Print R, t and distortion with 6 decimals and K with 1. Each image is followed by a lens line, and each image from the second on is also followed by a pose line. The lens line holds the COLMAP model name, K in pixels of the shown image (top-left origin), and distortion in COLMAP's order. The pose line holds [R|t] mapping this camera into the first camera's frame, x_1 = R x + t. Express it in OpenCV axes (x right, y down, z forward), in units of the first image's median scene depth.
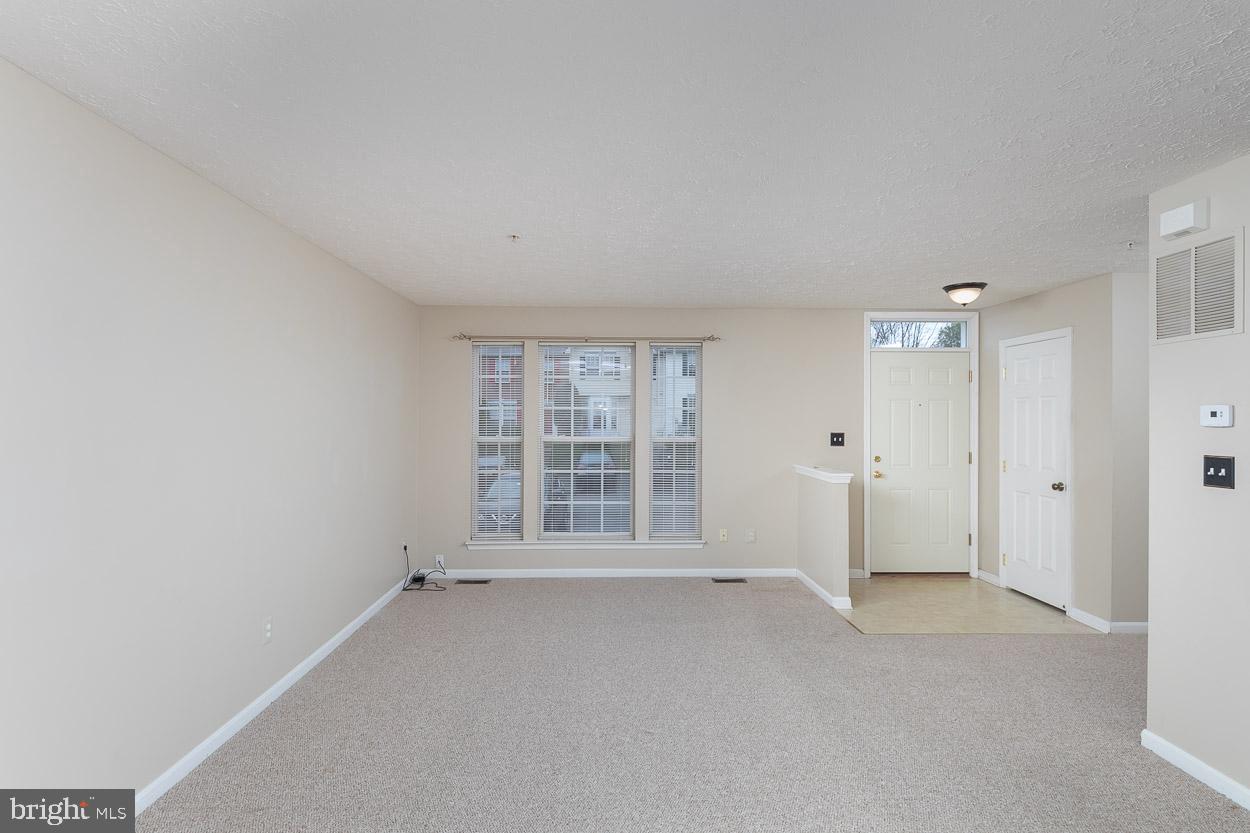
lens RADIAL K [[634.0, 0, 622.8], [0, 634.0, 417.9], [0, 0, 1]] dist [-0.000634, -0.000462]
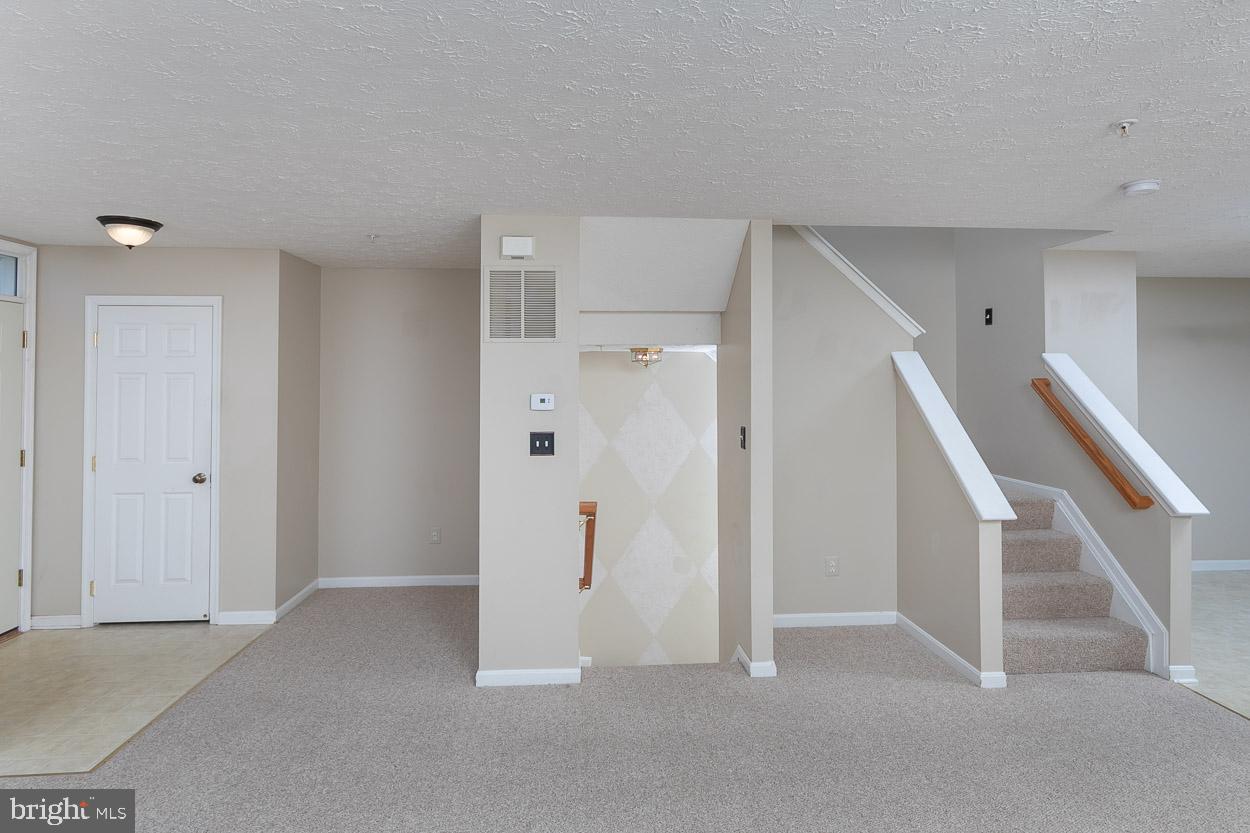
lens RADIAL K [[665.8, 0, 627.1], [0, 665.8, 367.1], [0, 0, 1]] dist [0.002582, -0.001192]
pose [[-0.041423, 0.014211, 0.999041, -0.417363], [0.001432, 0.999899, -0.014164, -0.049808], [-0.999141, 0.000844, -0.041439, 0.779103]]
